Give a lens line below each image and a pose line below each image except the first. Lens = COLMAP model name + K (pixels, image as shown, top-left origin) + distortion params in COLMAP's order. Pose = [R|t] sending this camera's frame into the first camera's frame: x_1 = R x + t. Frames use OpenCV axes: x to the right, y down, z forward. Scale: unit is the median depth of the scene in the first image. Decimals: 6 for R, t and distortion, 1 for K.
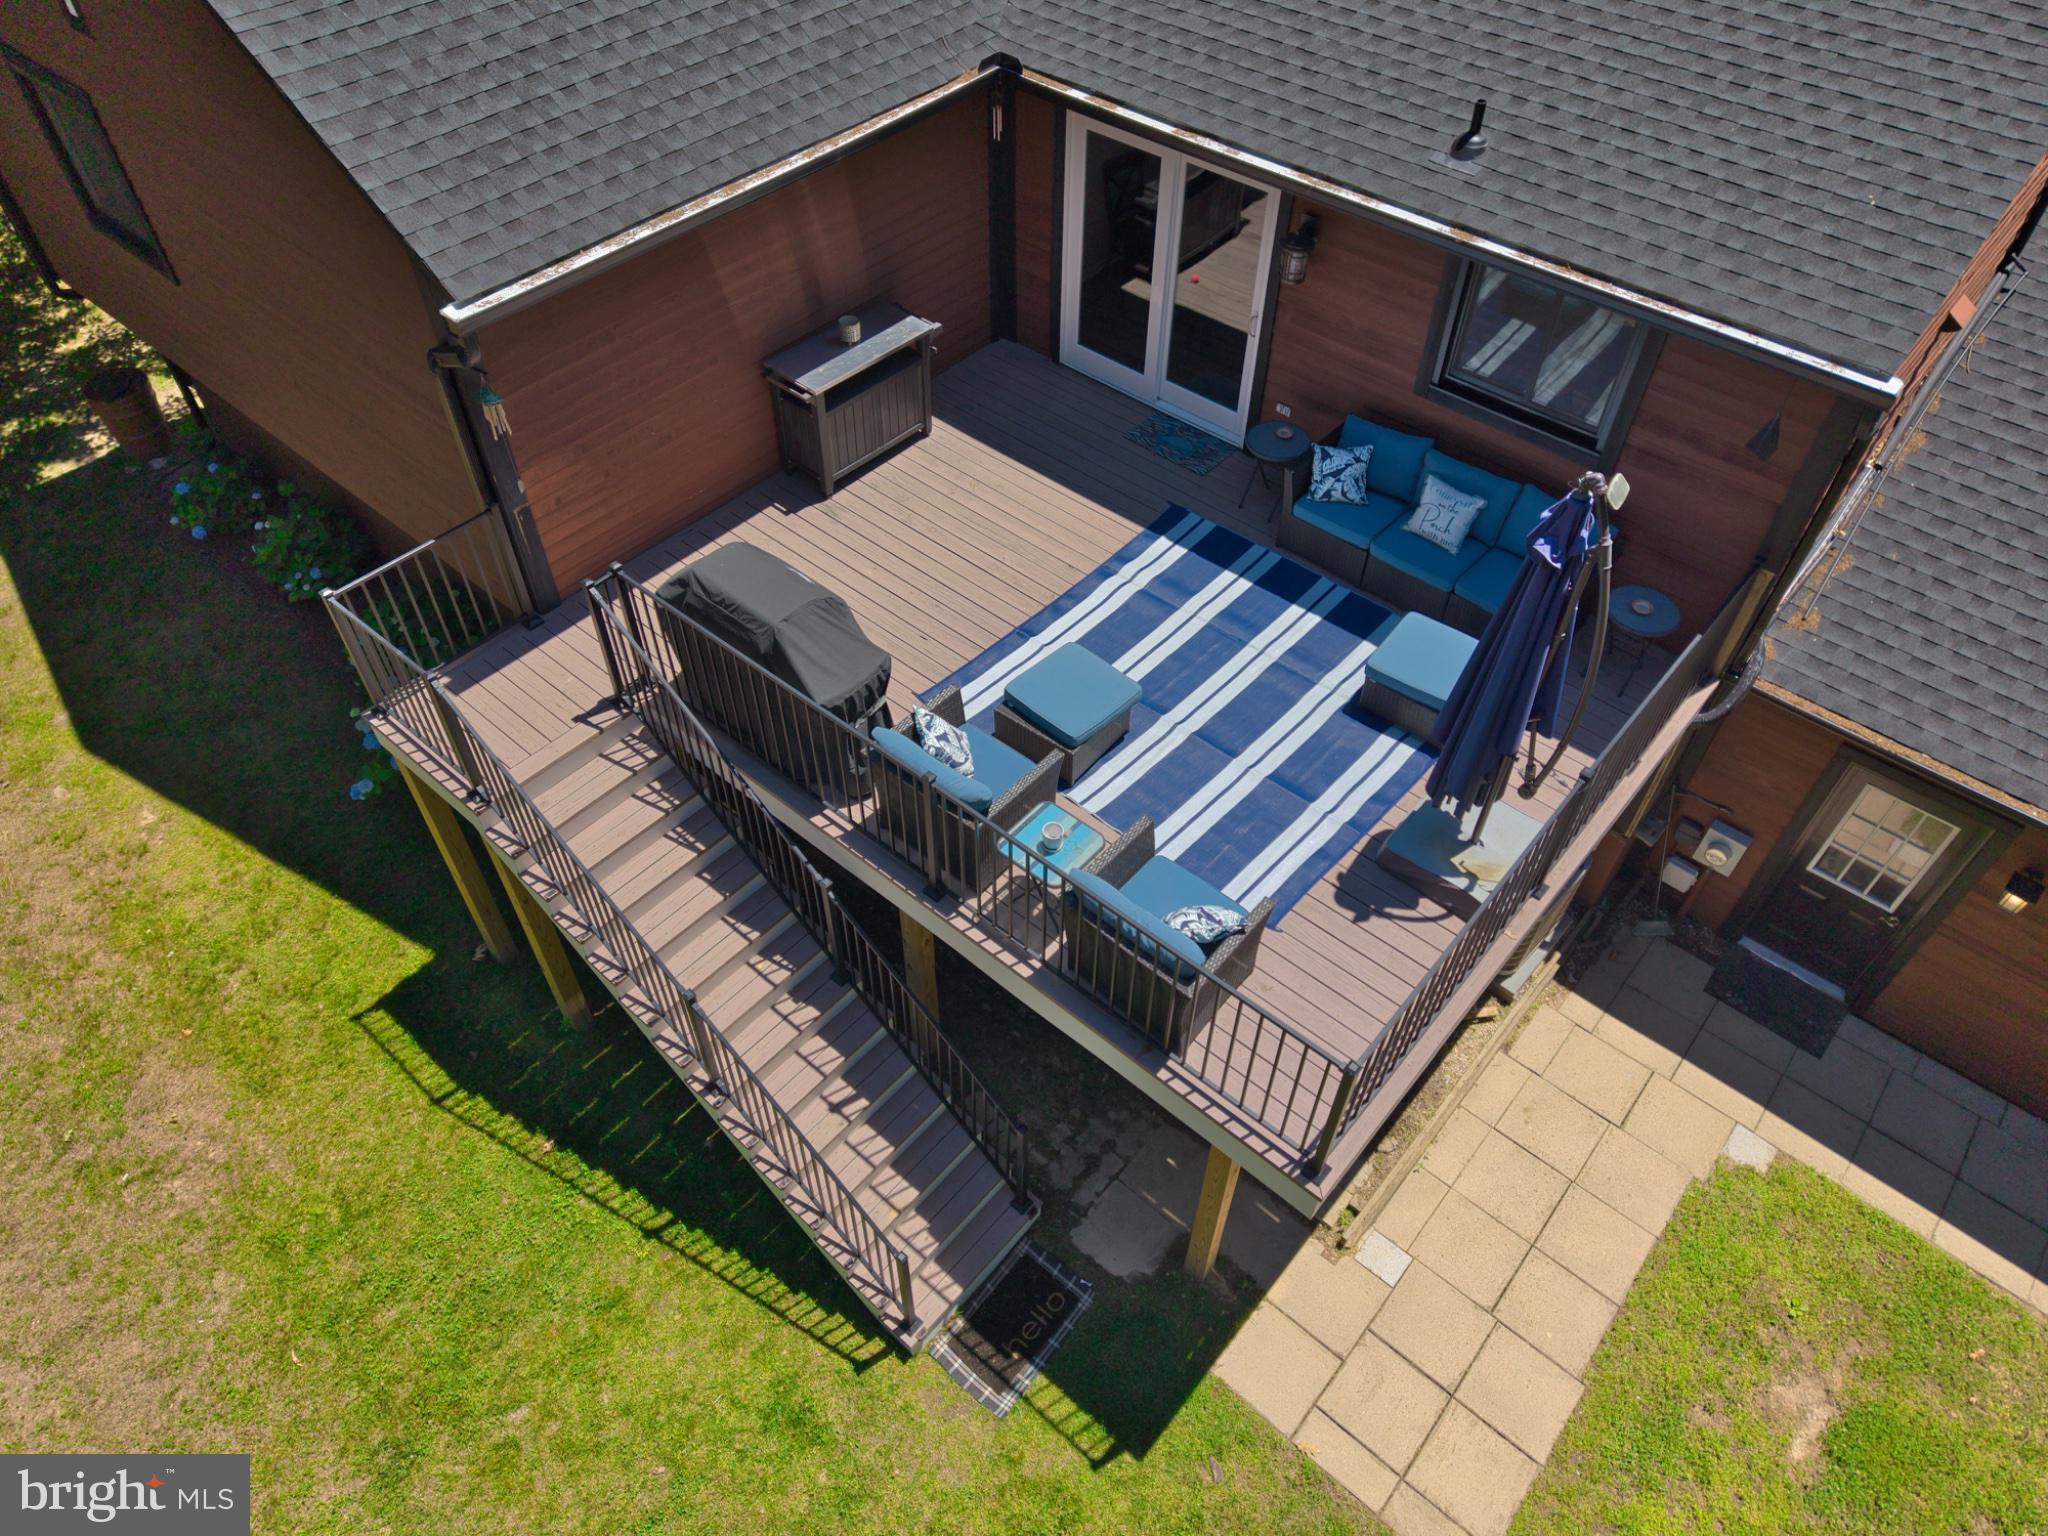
lens RADIAL K [[1374.9, 0, 1029.6], [0, 1374.9, 760.5], [0, 0, 1]] dist [0.030778, -0.026701]
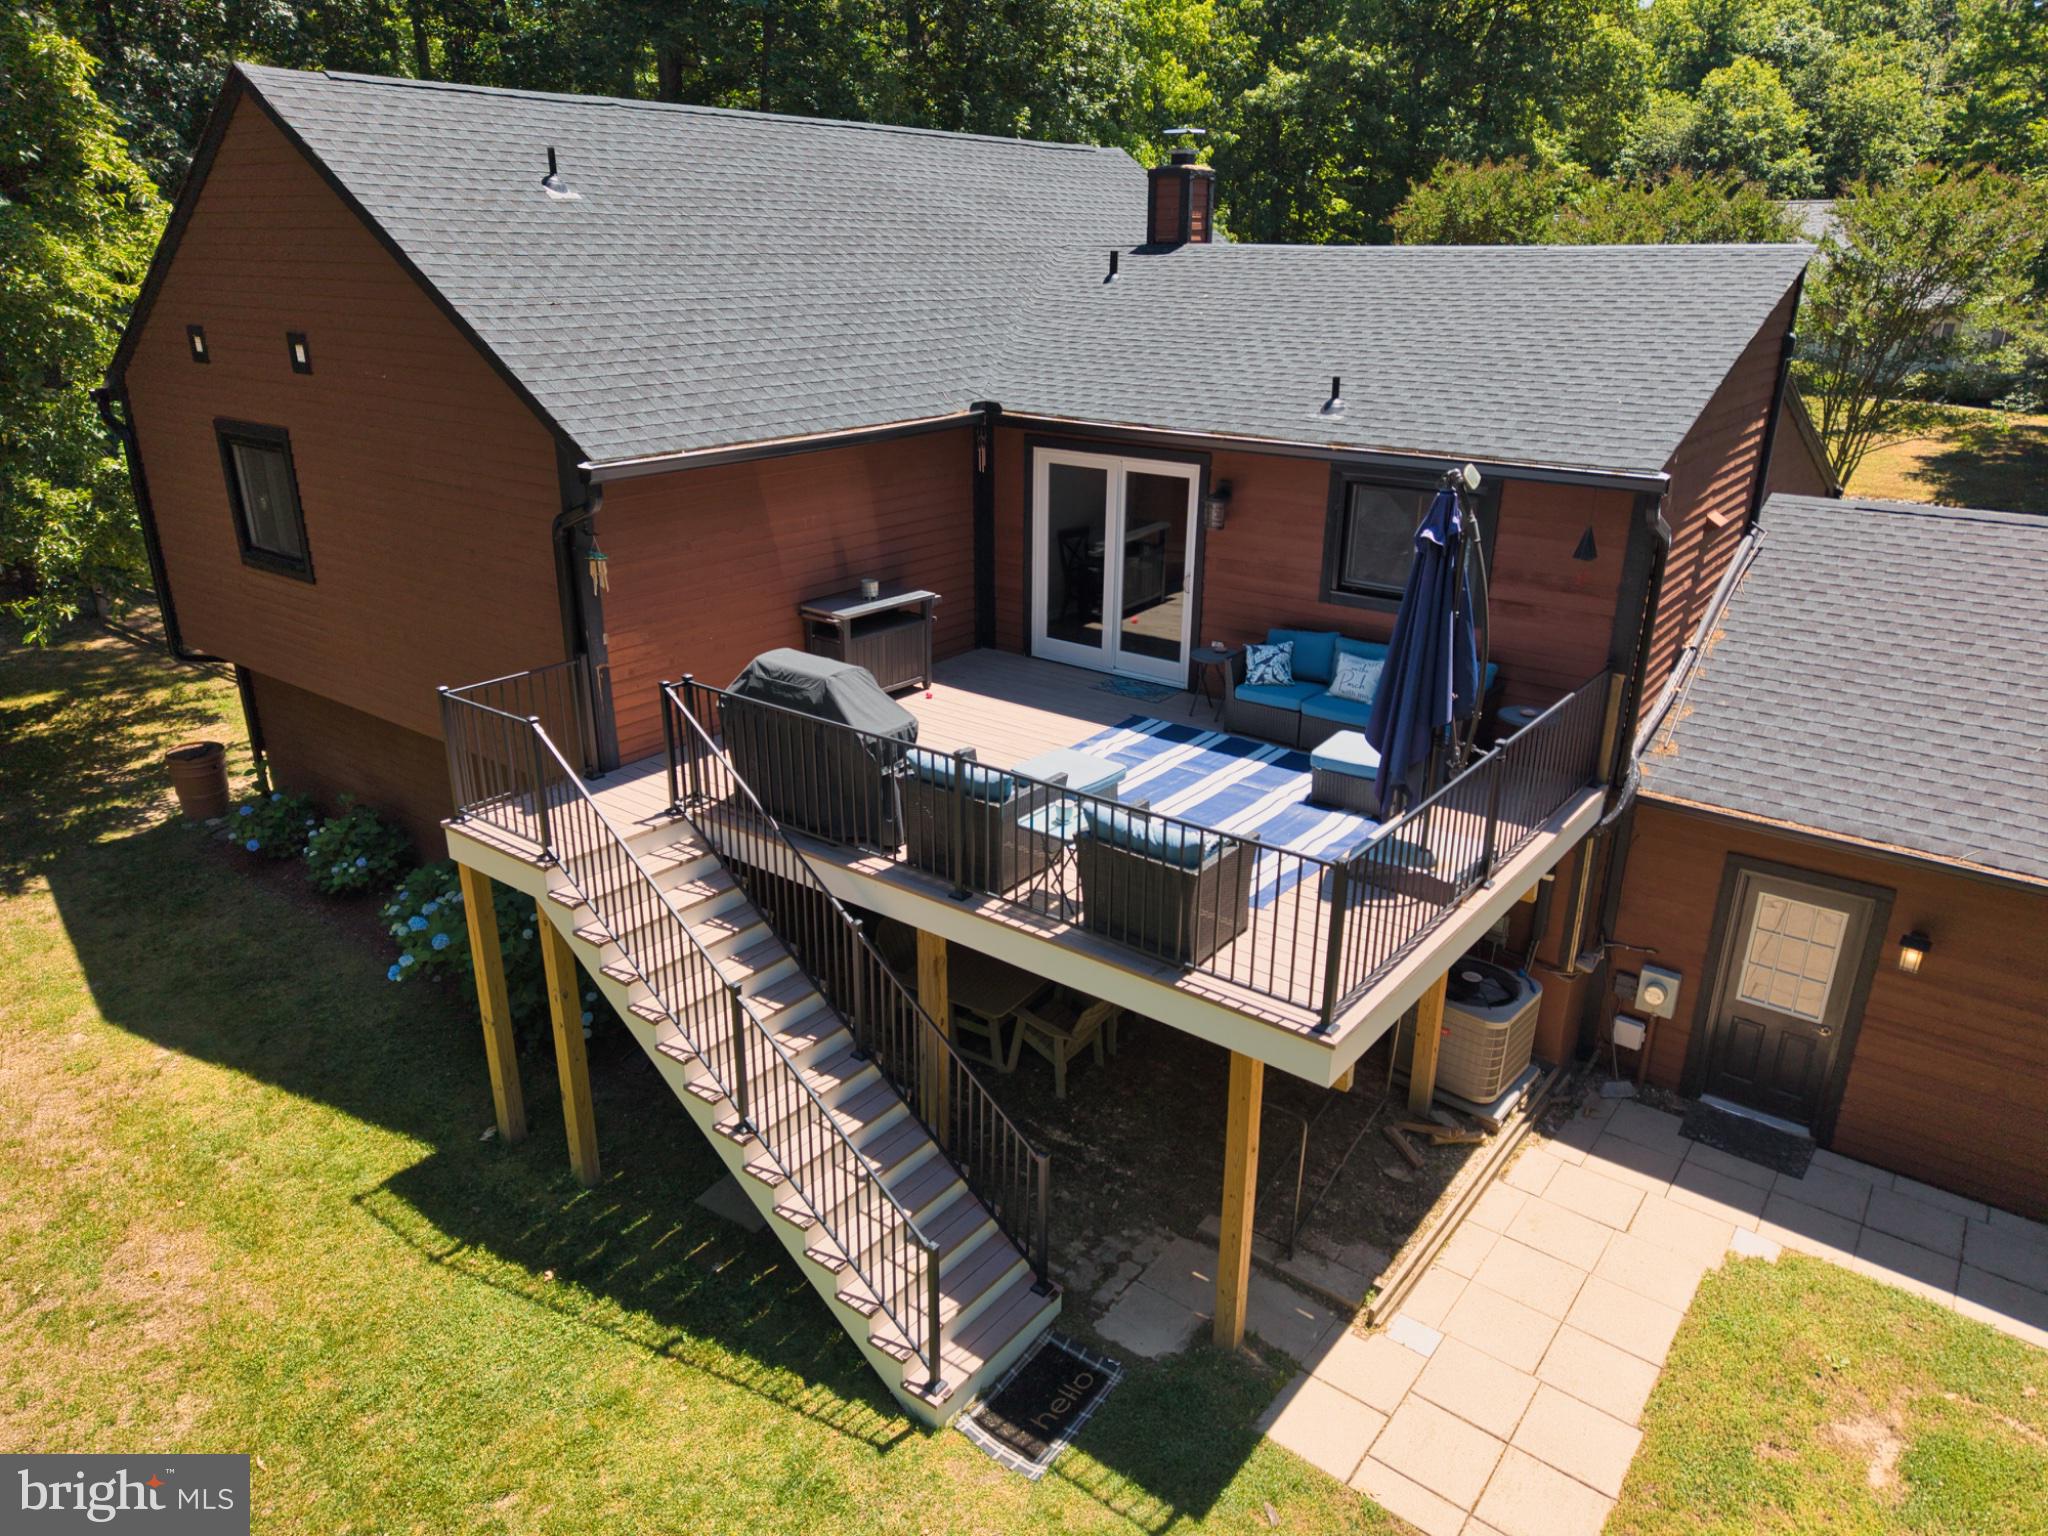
lens RADIAL K [[1374.9, 0, 1028.2], [0, 1374.9, 772.9], [0, 0, 1]] dist [0.030778, -0.026701]
pose [[0.998282, -0.021463, 0.054518, -0.061826], [0.044153, 0.887237, -0.459195, 0.449593], [-0.038515, 0.460814, 0.886661, -0.037331]]
